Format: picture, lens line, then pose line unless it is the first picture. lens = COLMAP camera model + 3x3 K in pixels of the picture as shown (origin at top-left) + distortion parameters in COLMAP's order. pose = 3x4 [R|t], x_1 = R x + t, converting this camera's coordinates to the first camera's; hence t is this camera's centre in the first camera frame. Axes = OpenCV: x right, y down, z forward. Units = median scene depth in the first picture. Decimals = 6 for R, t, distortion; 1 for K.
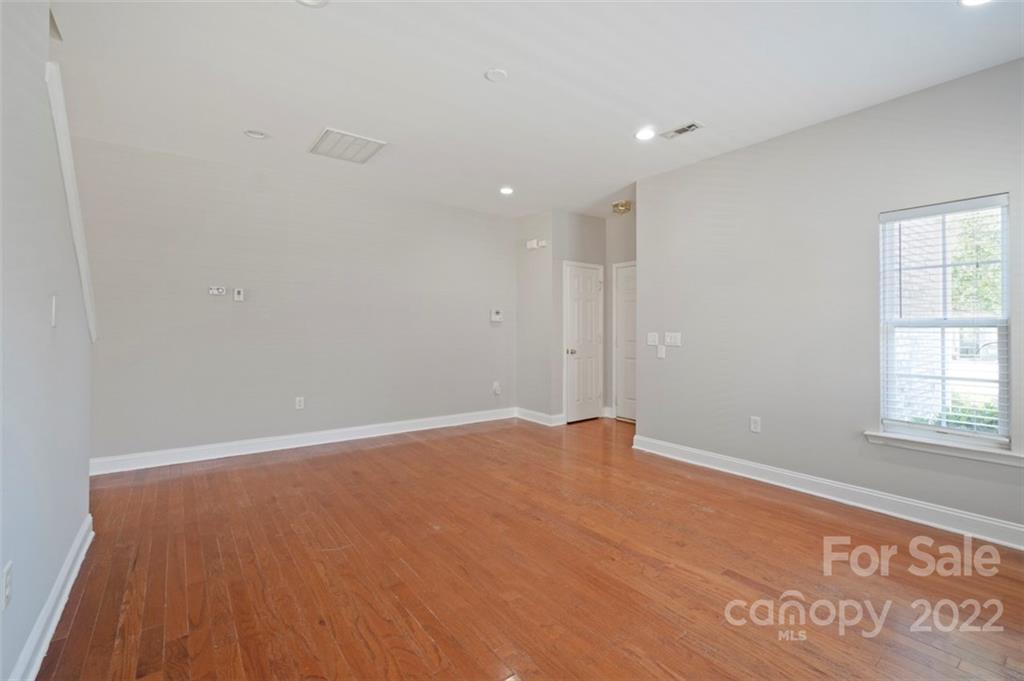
lens RADIAL K [[449.6, 0, 501.4], [0, 449.6, 332.6], [0, 0, 1]] dist [0.003000, -0.000047]
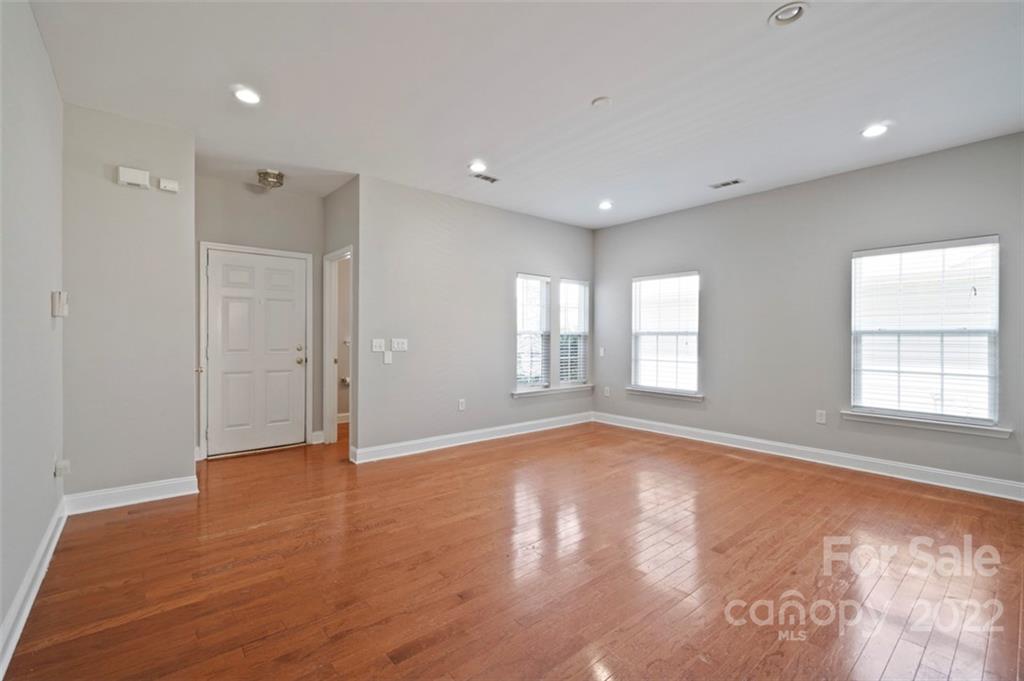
lens RADIAL K [[449.6, 0, 503.3], [0, 449.6, 345.0], [0, 0, 1]] dist [0.003000, -0.000047]
pose [[-0.066391, -0.018450, 0.997623, -0.829298], [0.006226, 0.999802, 0.018904, -0.004082], [-0.997774, 0.007466, -0.066263, 0.991572]]
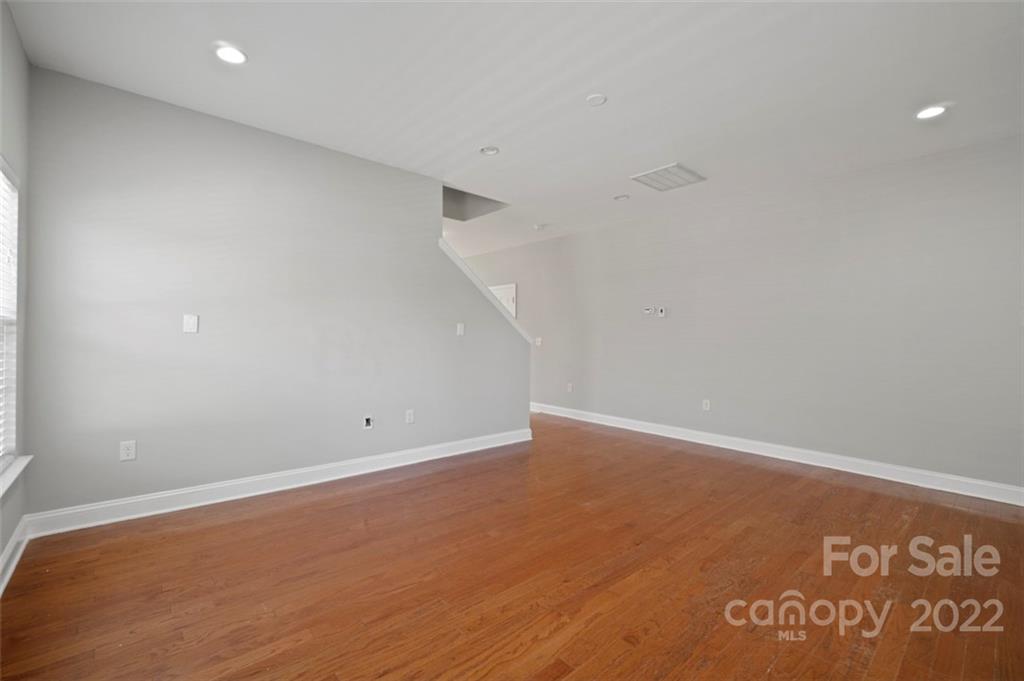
lens RADIAL K [[449.6, 0, 515.8], [0, 449.6, 339.4], [0, 0, 1]] dist [0.003000, -0.000047]
pose [[0.066882, -0.004136, -0.997752, 0.798288], [-0.011678, 0.999920, -0.004928, 0.006208], [0.997693, 0.011982, 0.066828, 0.564774]]
